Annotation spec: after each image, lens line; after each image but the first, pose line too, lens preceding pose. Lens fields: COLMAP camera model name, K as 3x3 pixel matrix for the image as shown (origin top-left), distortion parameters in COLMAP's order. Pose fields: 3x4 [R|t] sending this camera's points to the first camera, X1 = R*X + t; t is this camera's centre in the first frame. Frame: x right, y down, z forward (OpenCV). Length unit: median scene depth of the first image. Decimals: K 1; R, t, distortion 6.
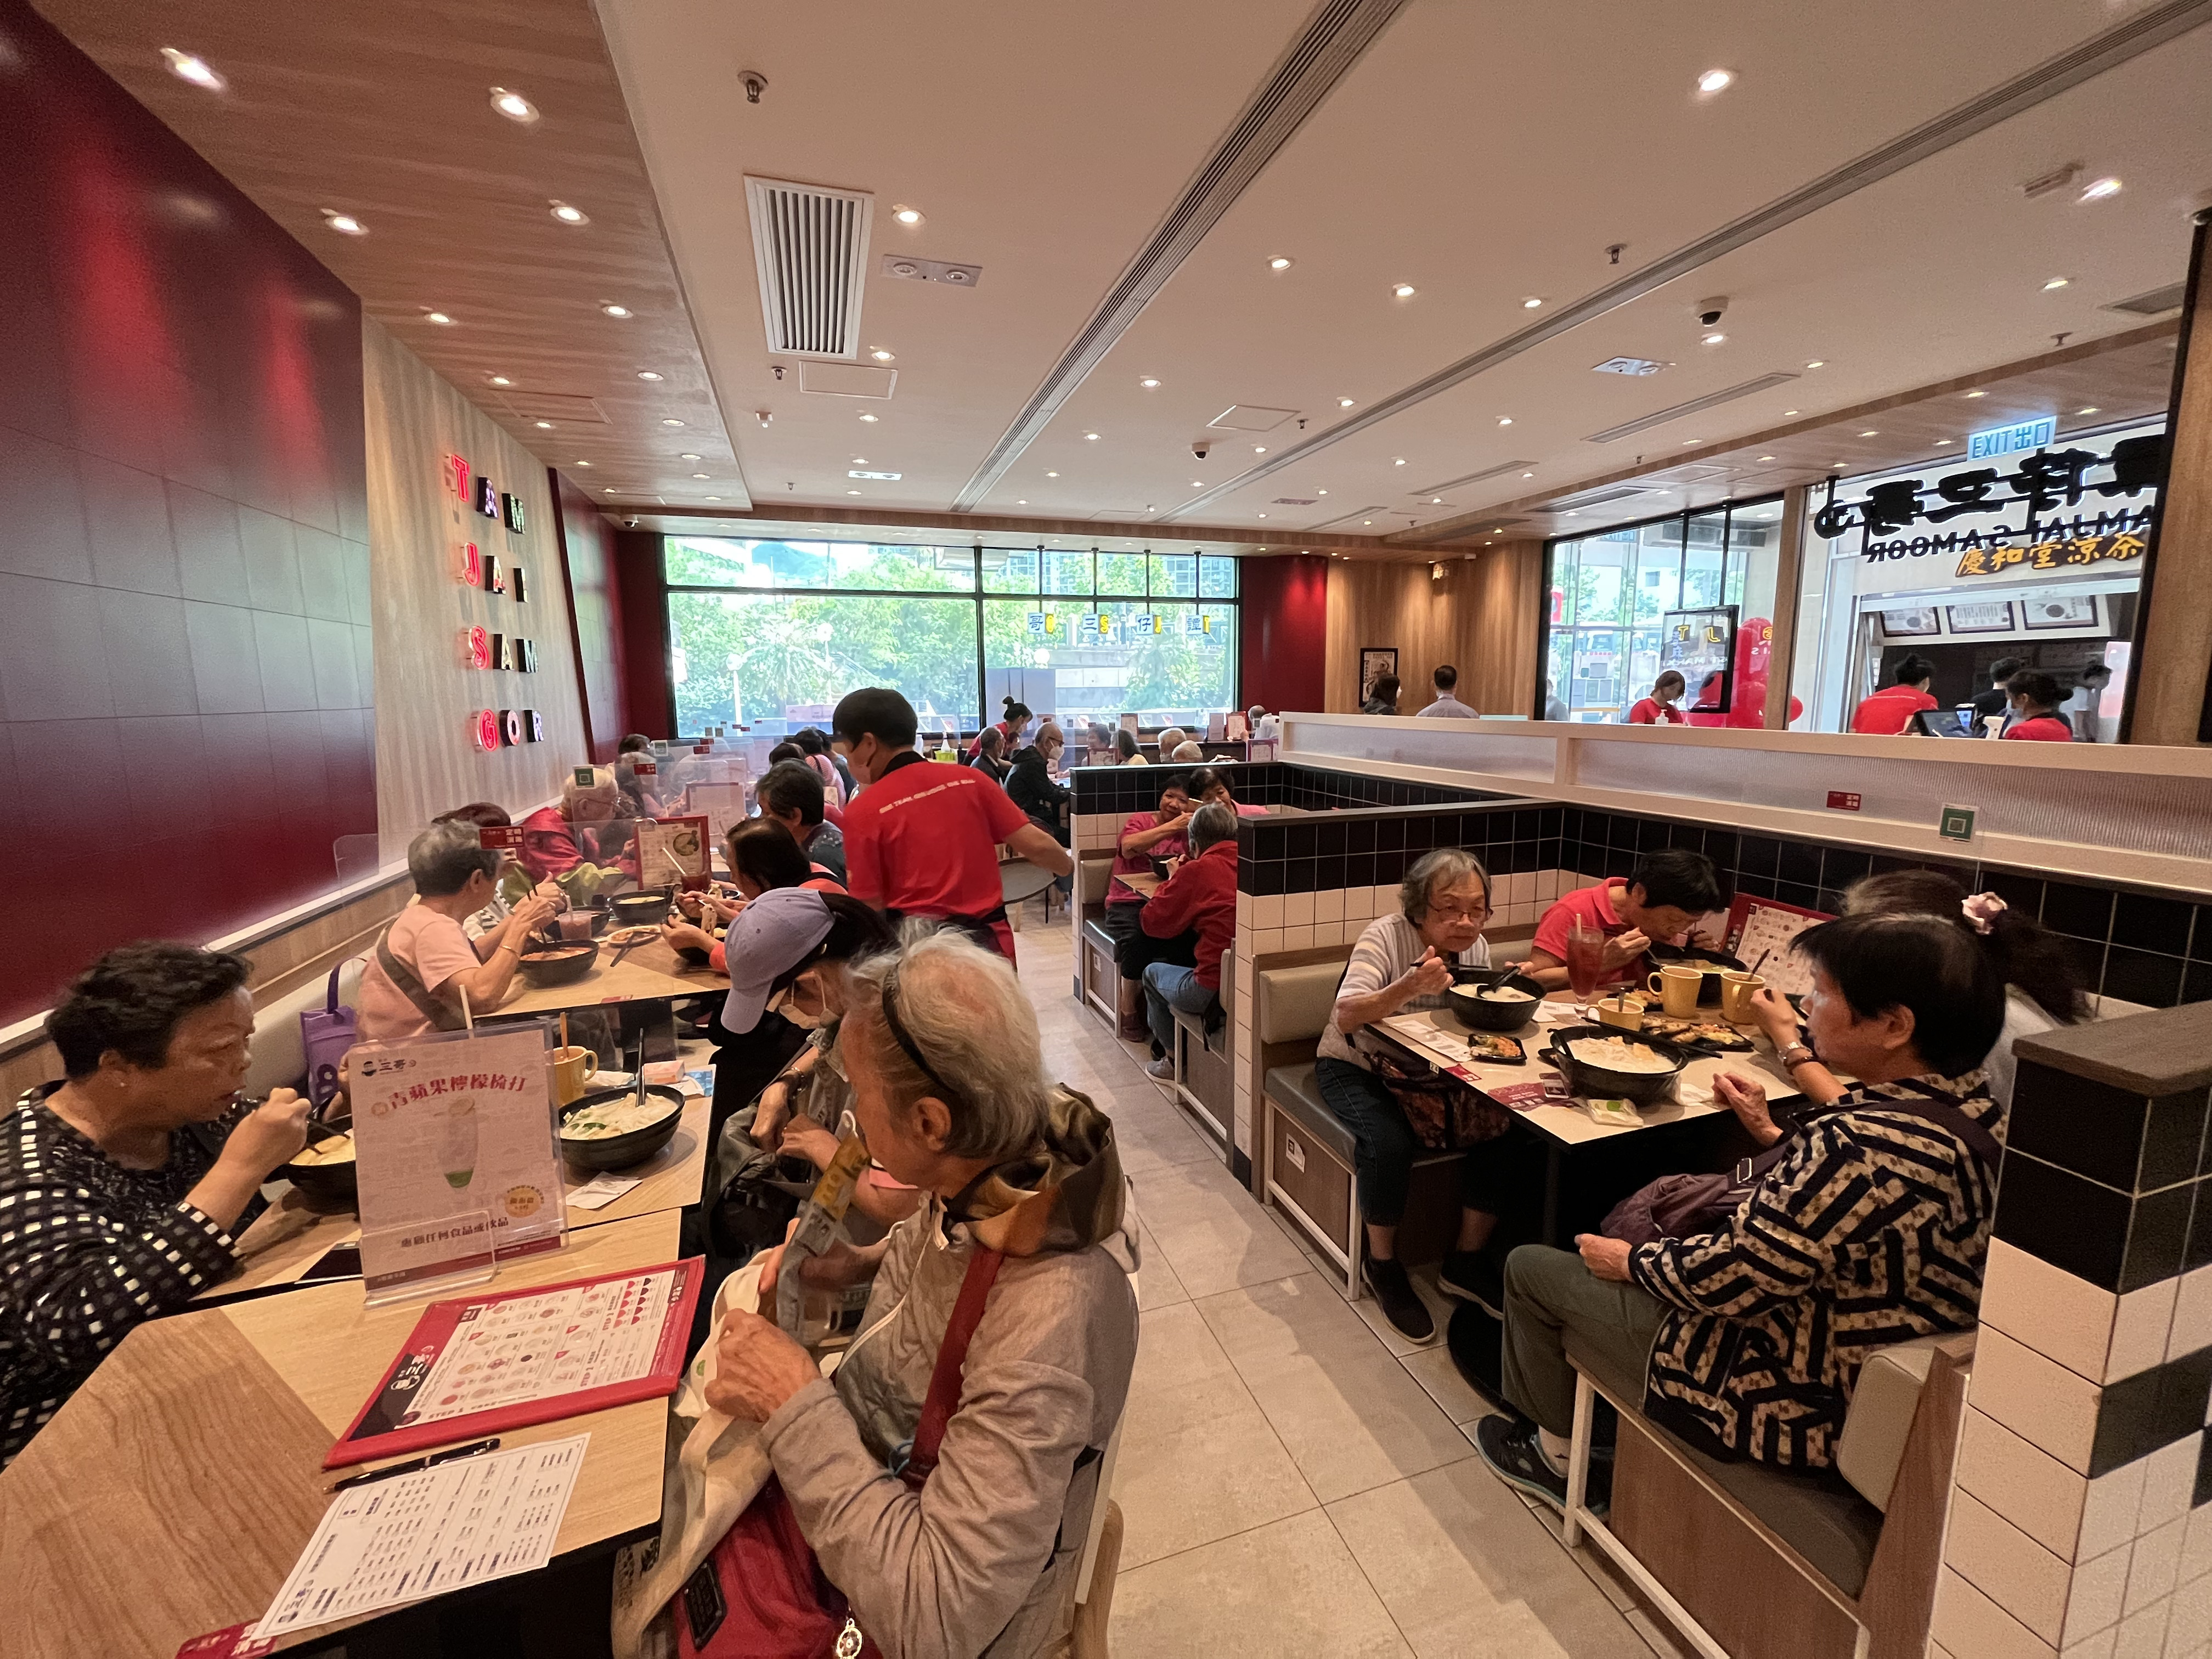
lens RADIAL K [[887.5, 0, 1100.2], [0, 887.5, 823.1], [0, 0, 1]] dist [-0.002779, -0.000183]
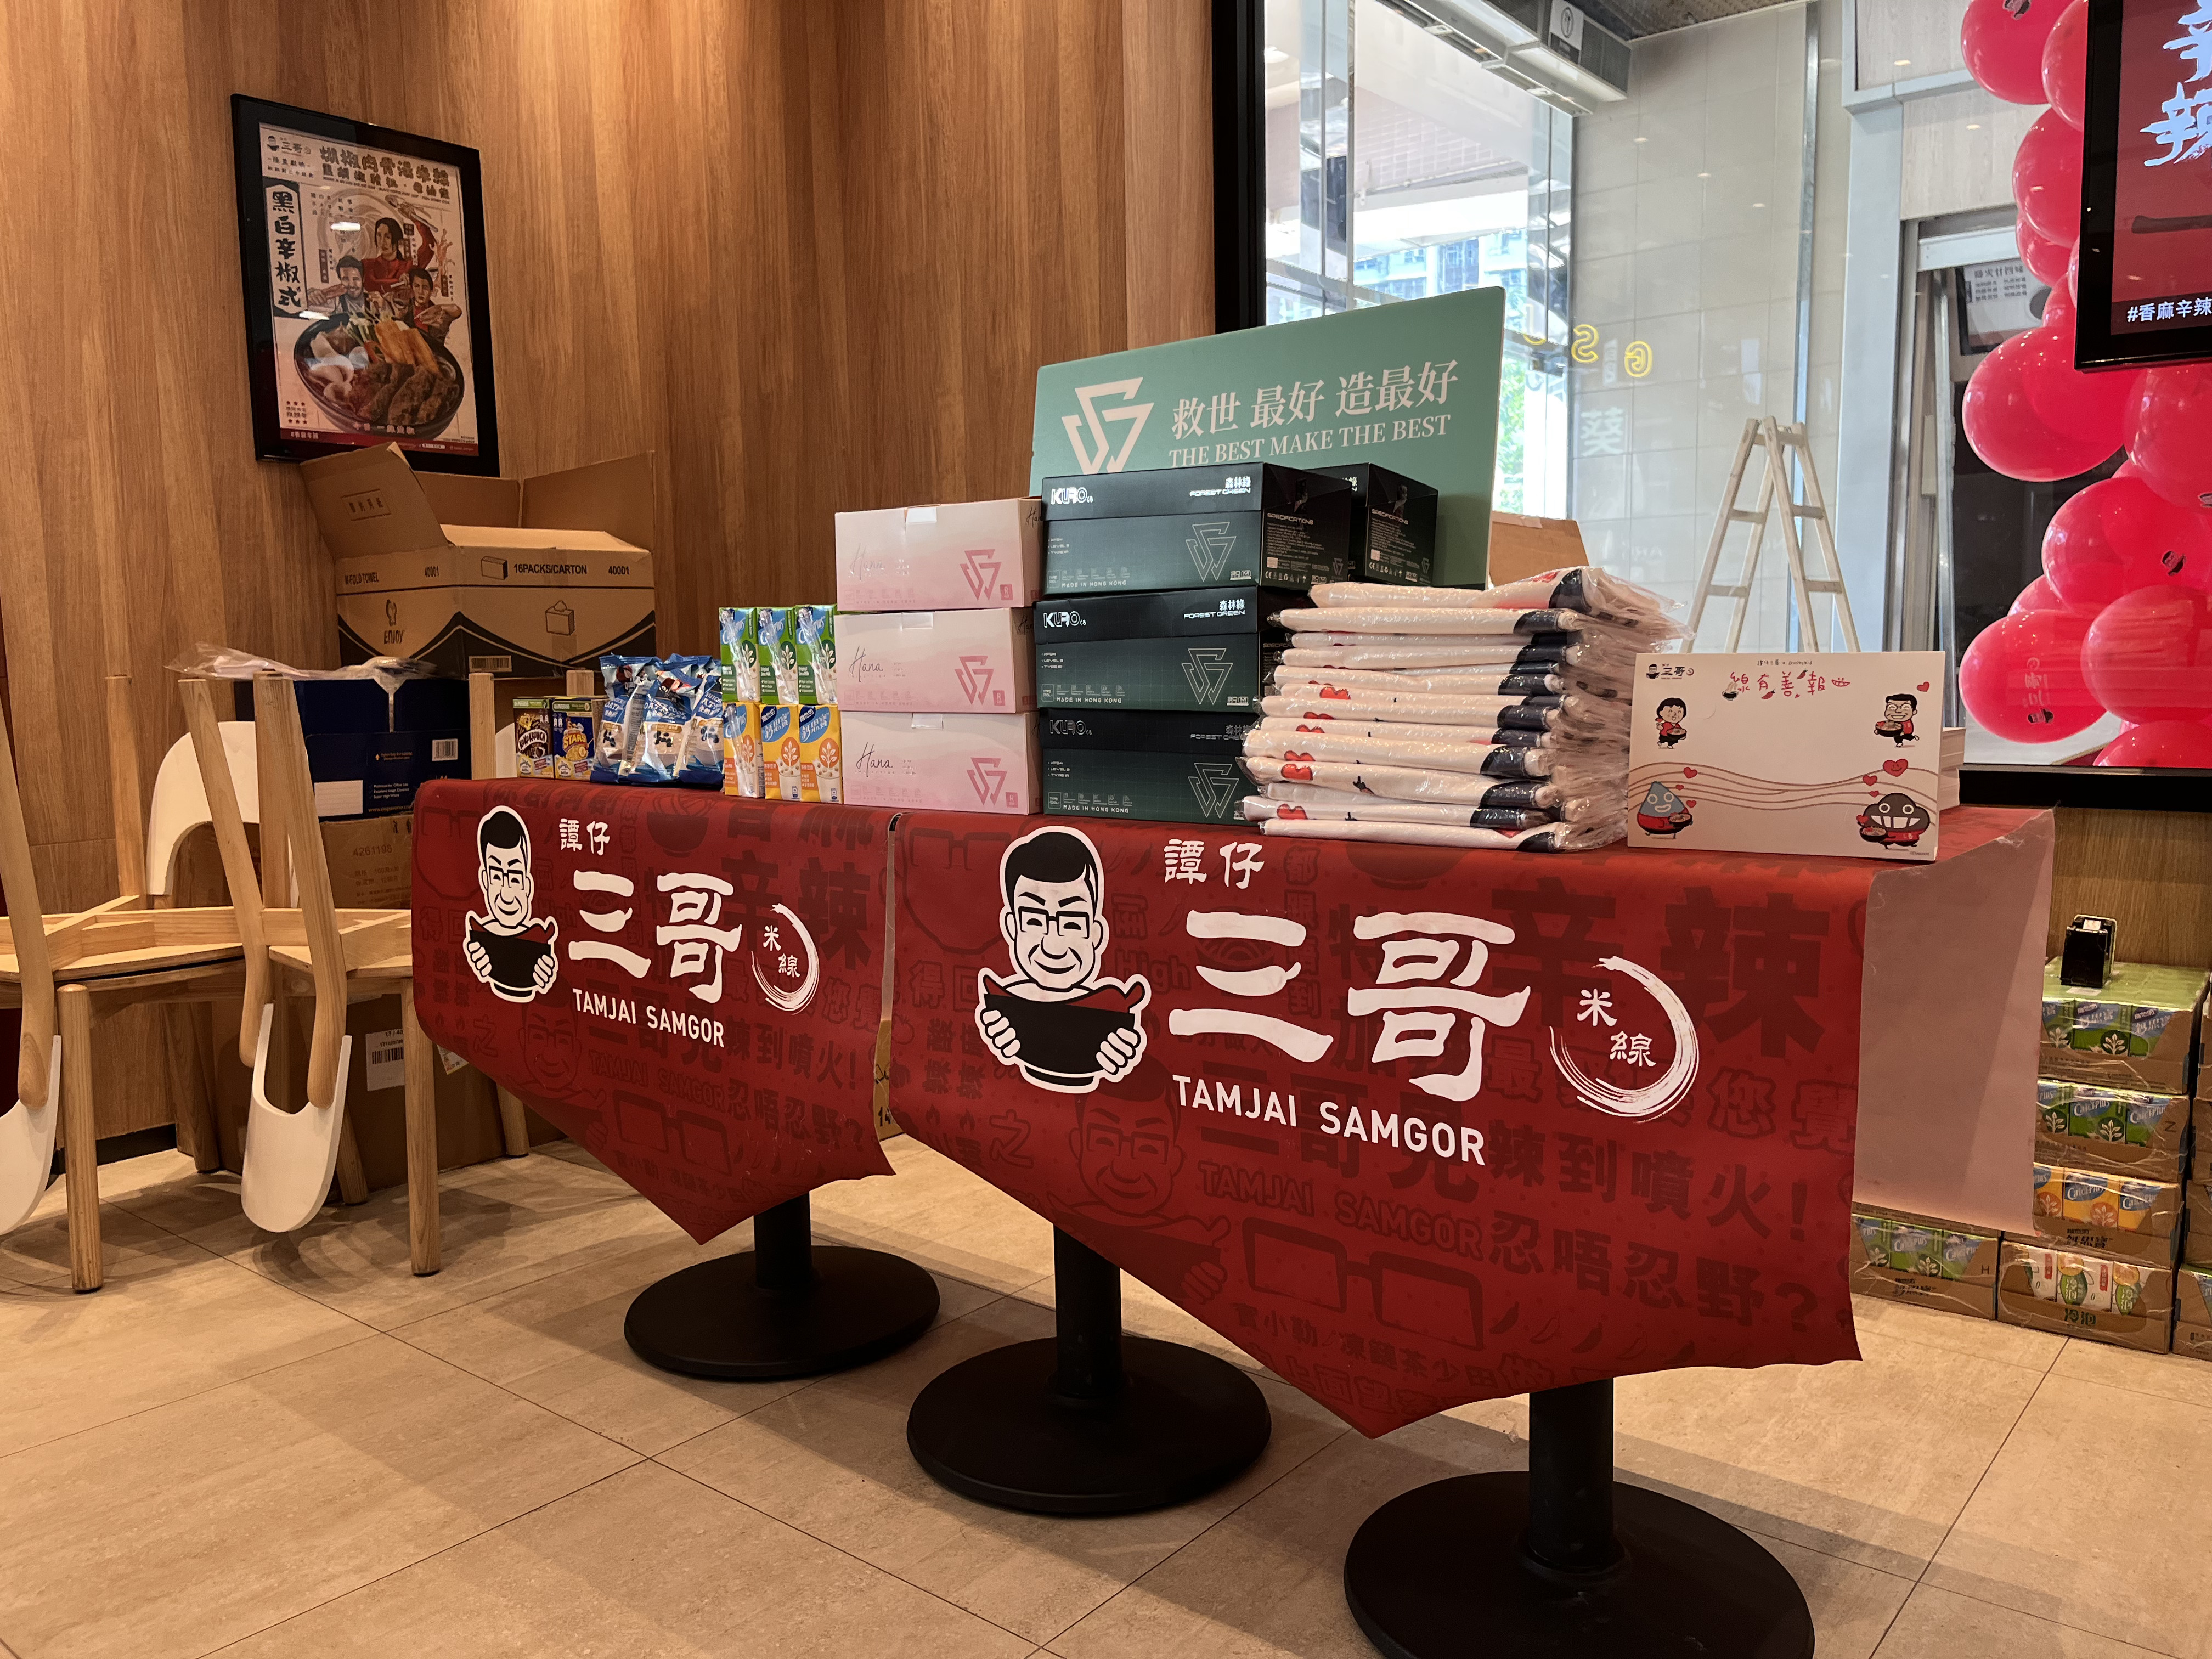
lens RADIAL K [[1703.4, 0, 1103.3], [0, 1703.4, 834.1], [0, 0, 1]] dist [0.023731, 0.000749]
pose [[0.839114, -0.063287, 0.540261, 0.265365], [0.087258, 0.996007, -0.018852, -0.045868], [-0.536911, 0.062961, 0.841286, 0.701651]]
